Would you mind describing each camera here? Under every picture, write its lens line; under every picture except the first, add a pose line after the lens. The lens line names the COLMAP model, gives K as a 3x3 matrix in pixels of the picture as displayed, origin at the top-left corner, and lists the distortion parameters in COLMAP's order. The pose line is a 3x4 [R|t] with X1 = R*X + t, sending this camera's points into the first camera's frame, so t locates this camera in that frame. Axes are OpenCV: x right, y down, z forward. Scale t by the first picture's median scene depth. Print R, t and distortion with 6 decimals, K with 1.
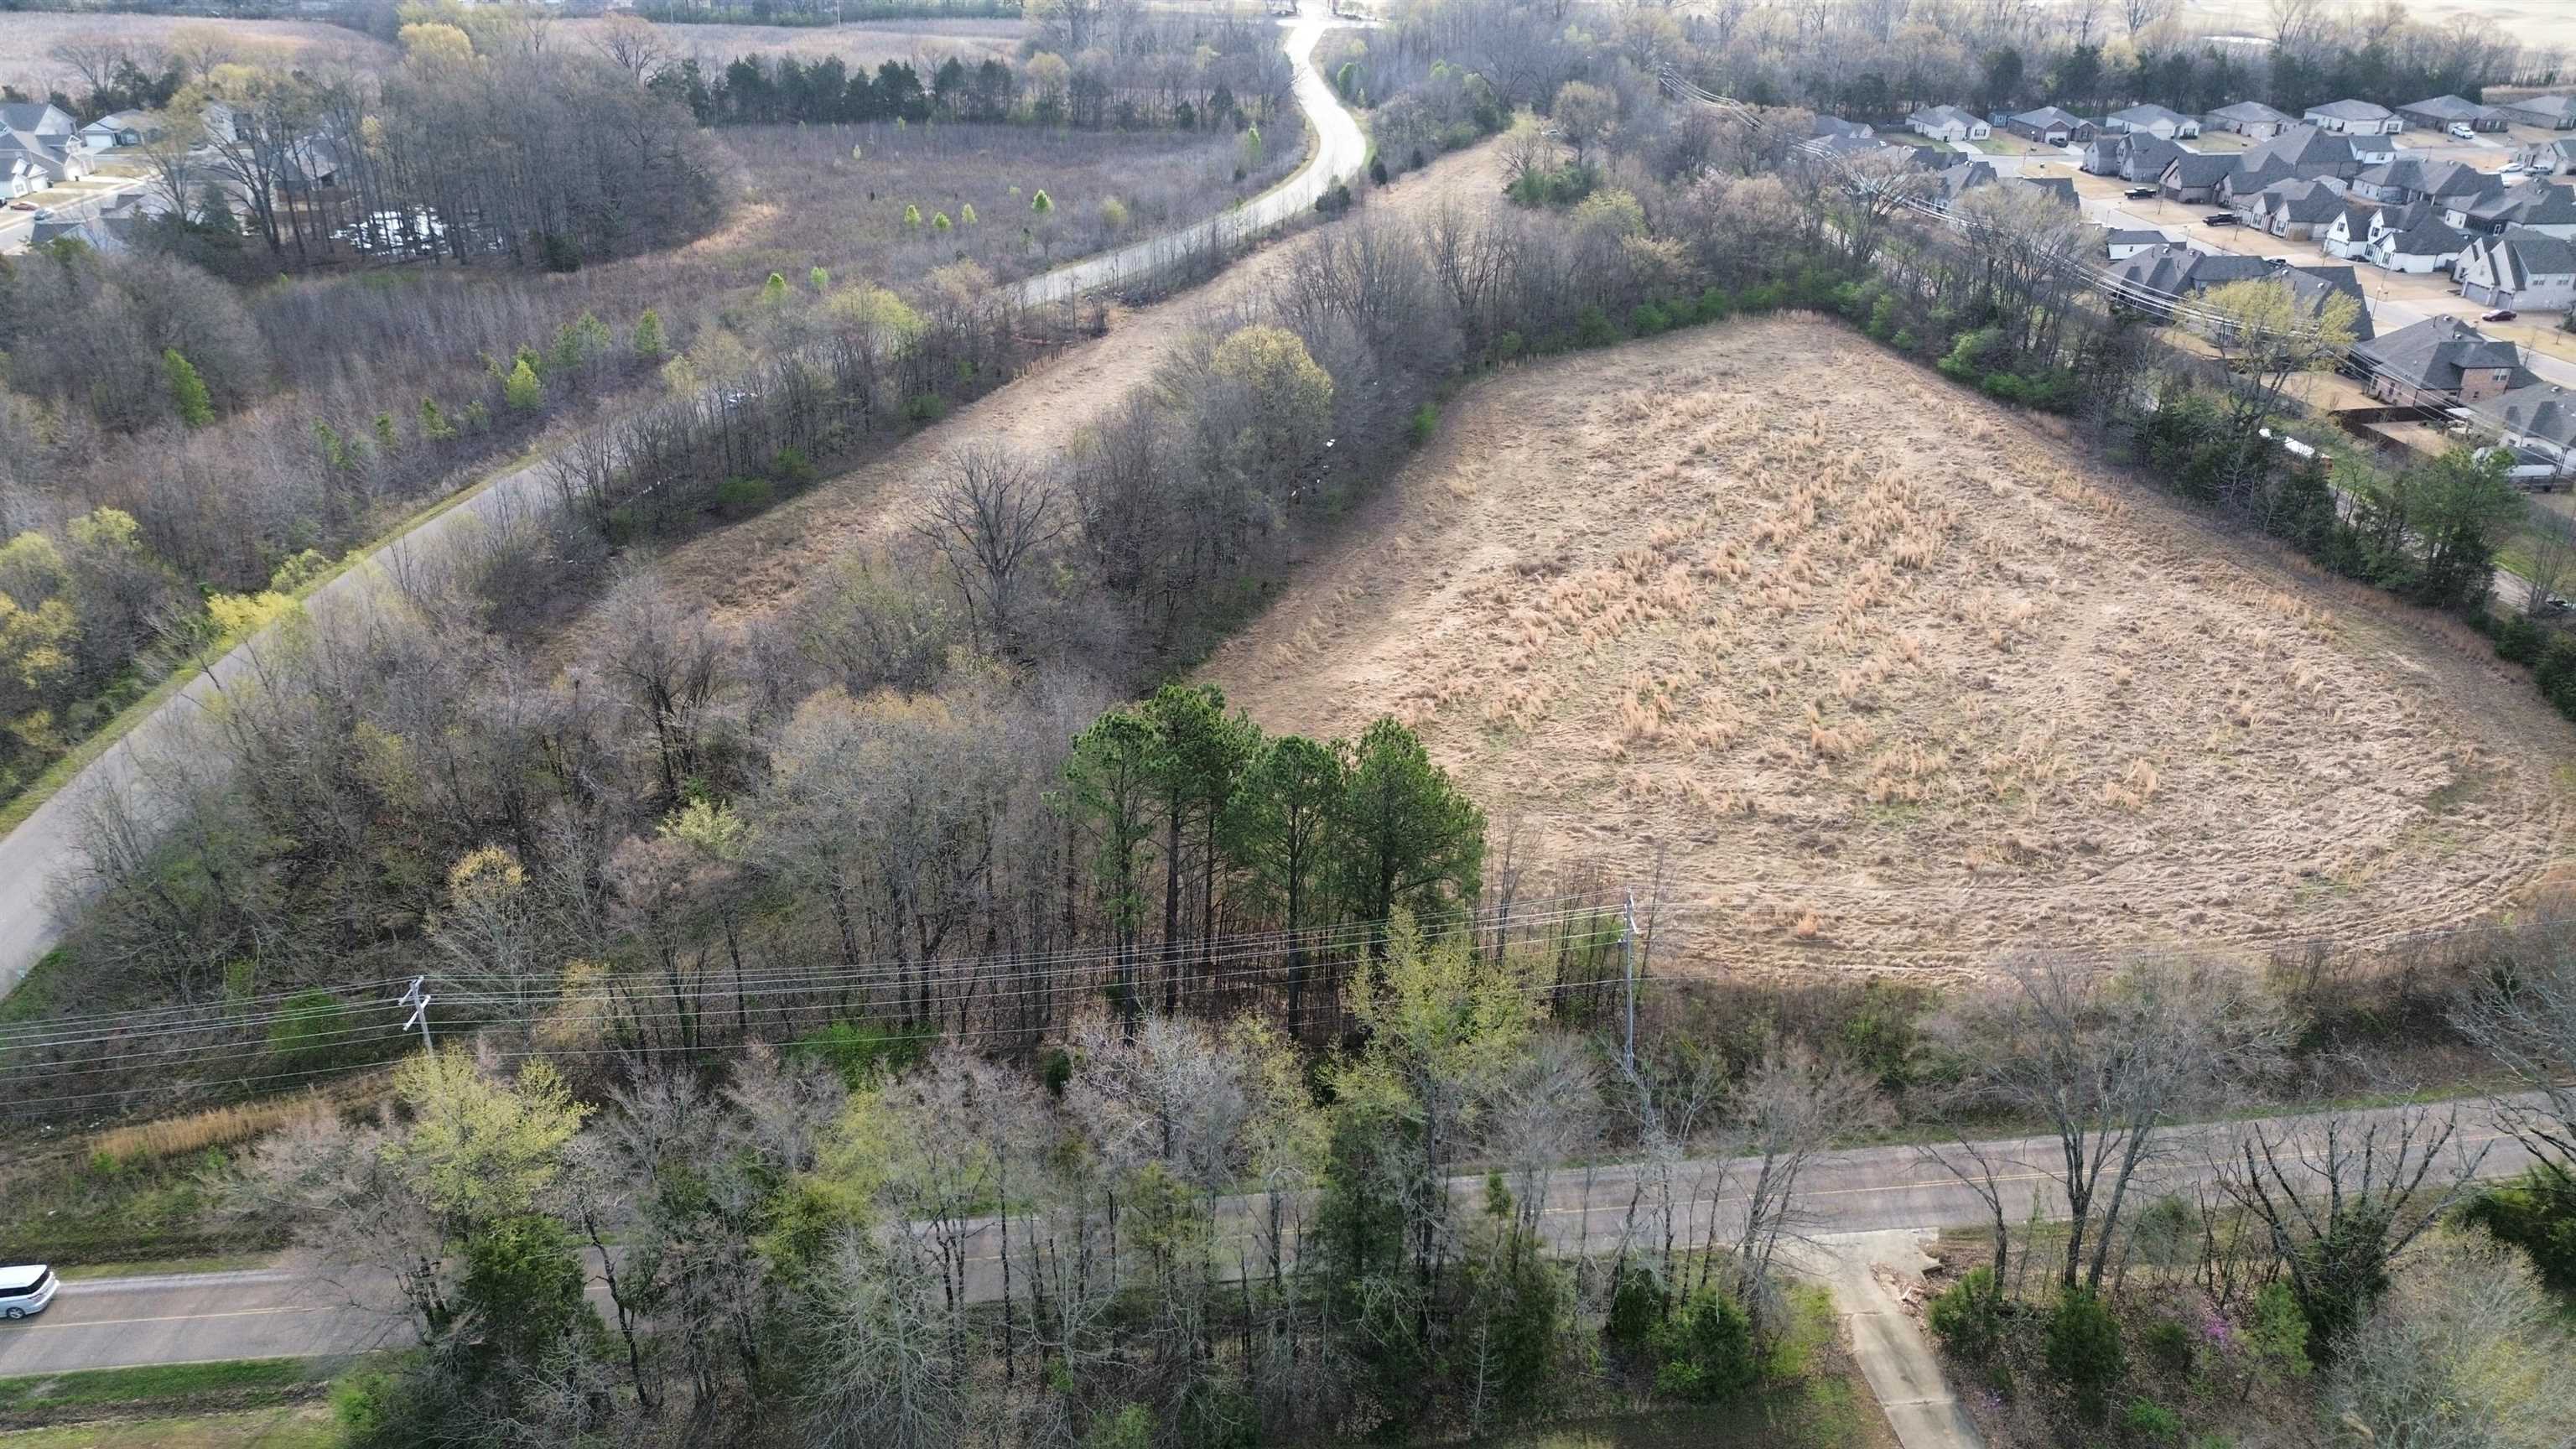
lens RADIAL K [[1822.4, 0, 1288.0], [0, 1822.4, 724.5], [0, 0, 1]] dist [0.061573, -0.055914]
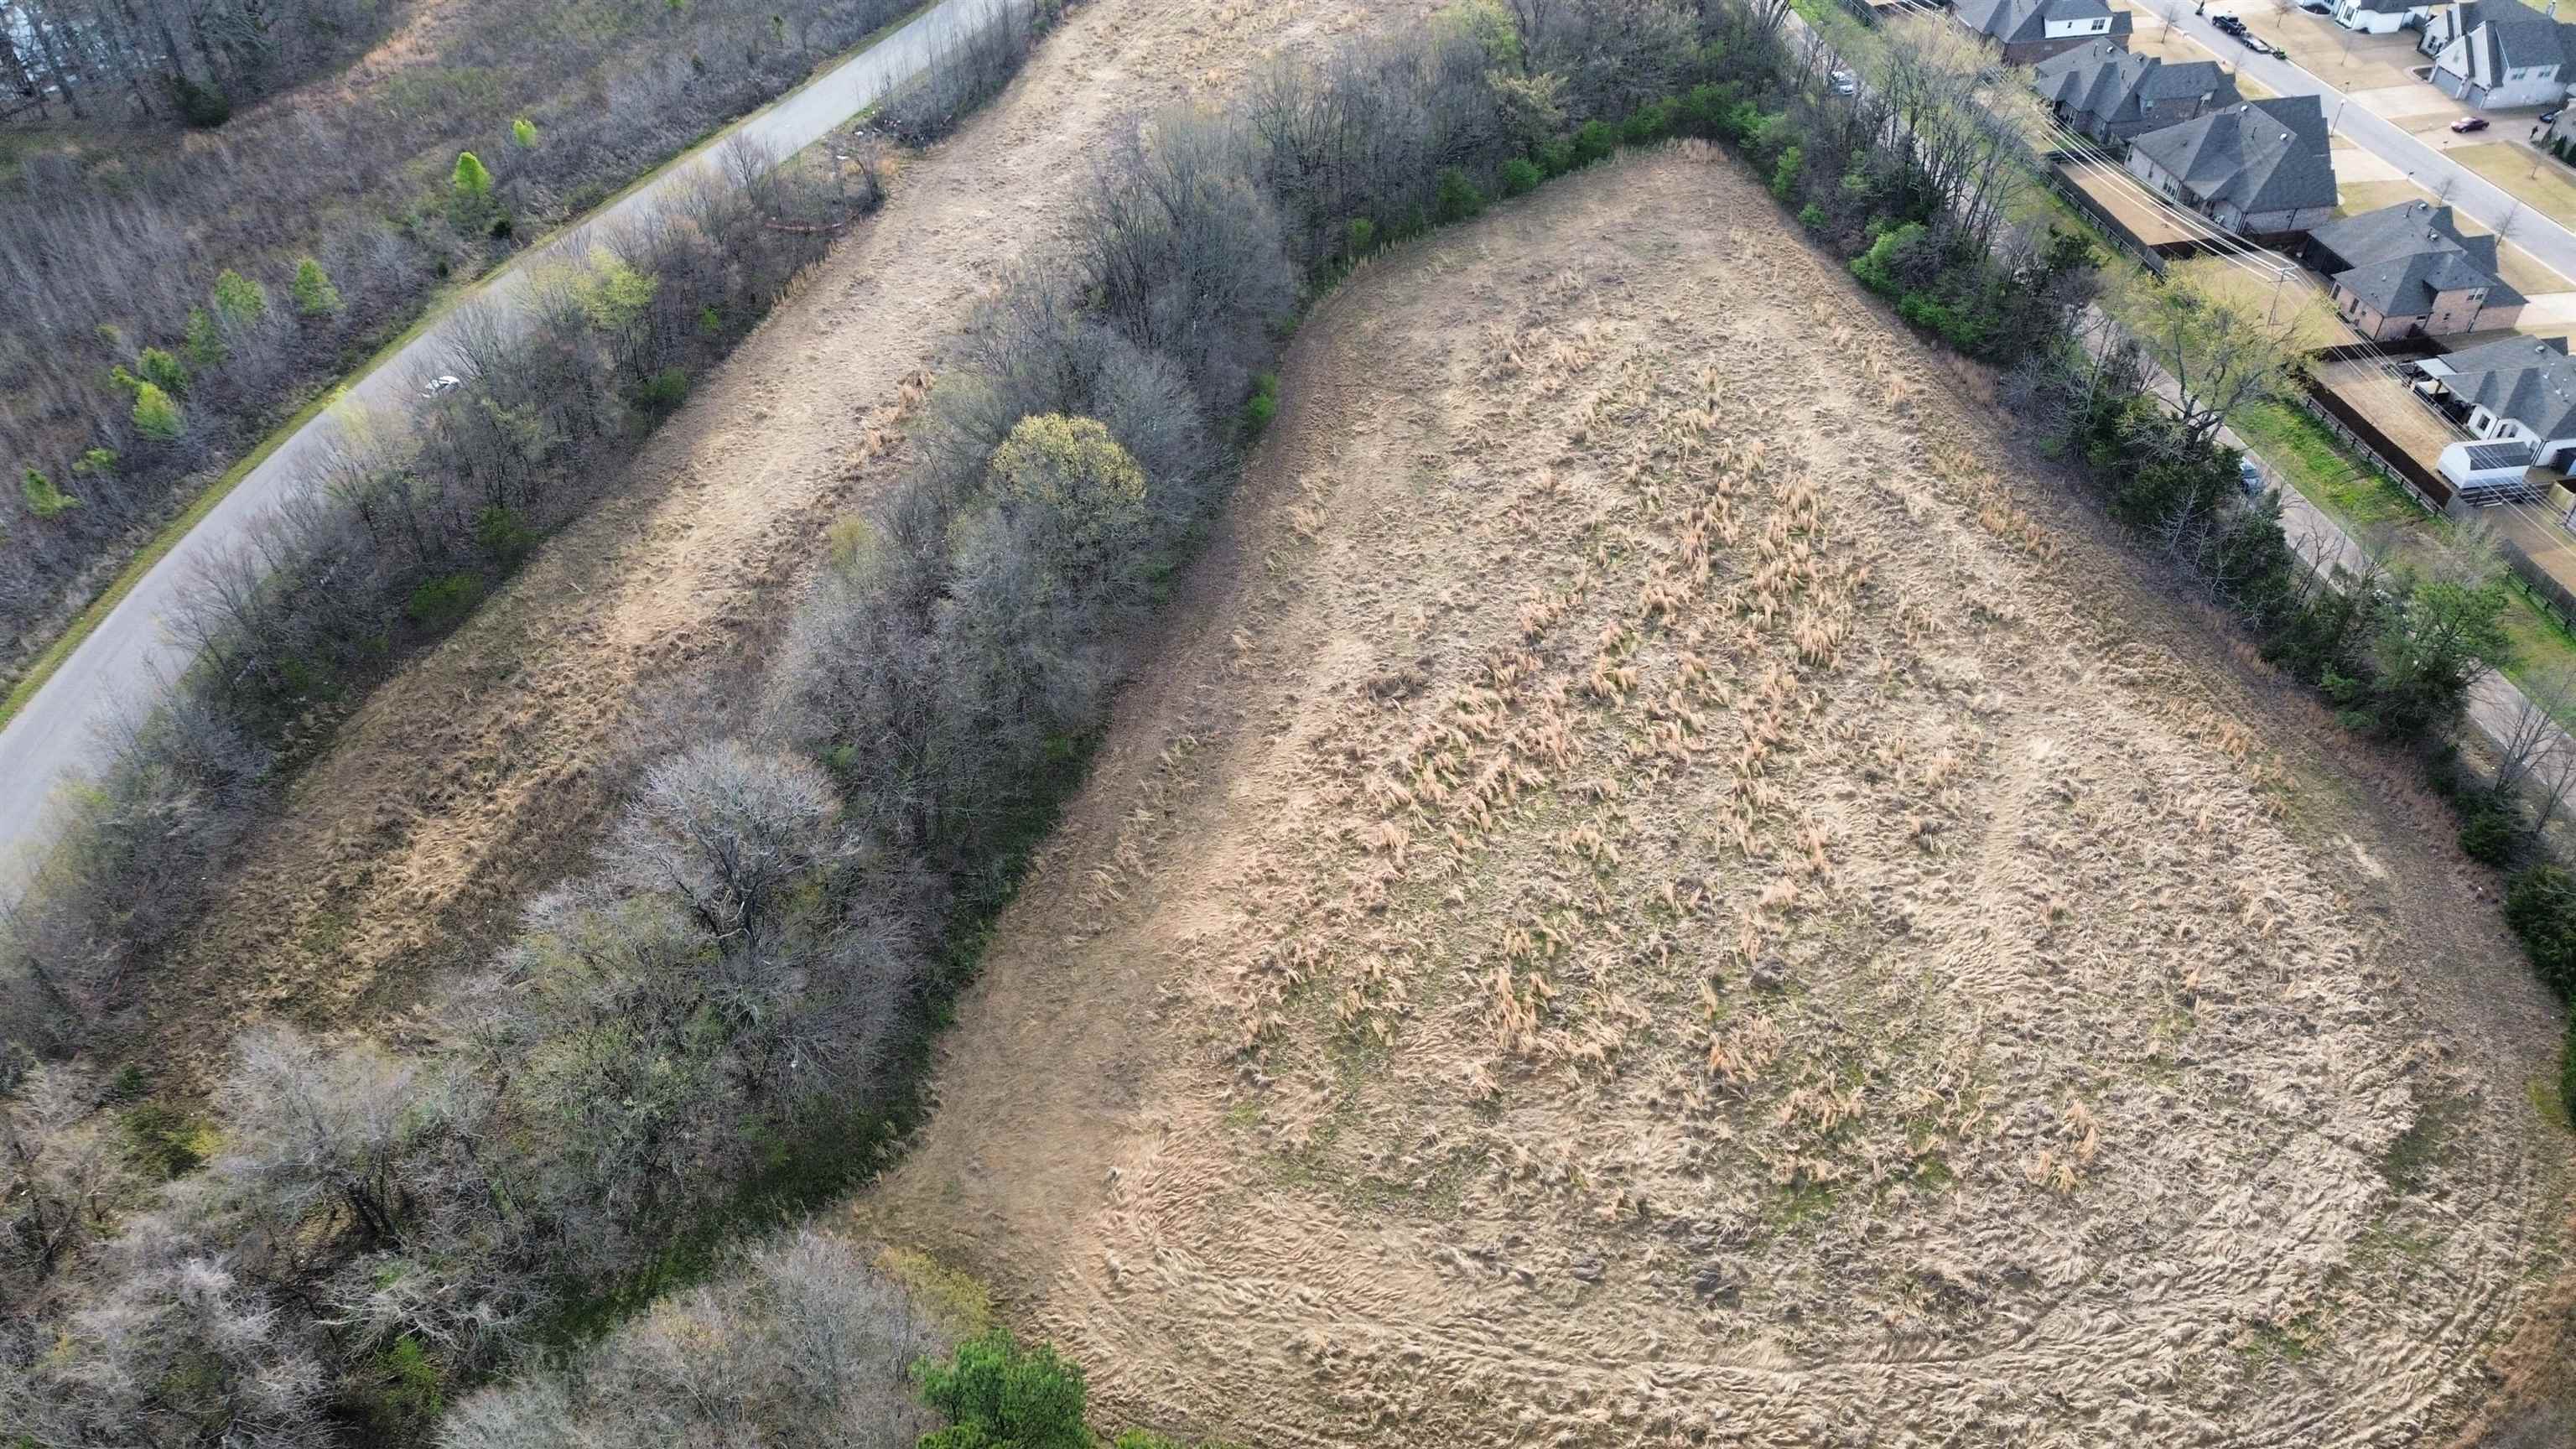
lens RADIAL K [[1822.4, 0, 1288.0], [0, 1822.4, 724.5], [0, 0, 1]] dist [0.061573, -0.055914]
pose [[0.996510, -0.060428, 0.057586, 0.035275], [0.042834, 0.962307, 0.268572, -0.304670], [-0.071644, -0.265168, 0.961537, 0.169792]]
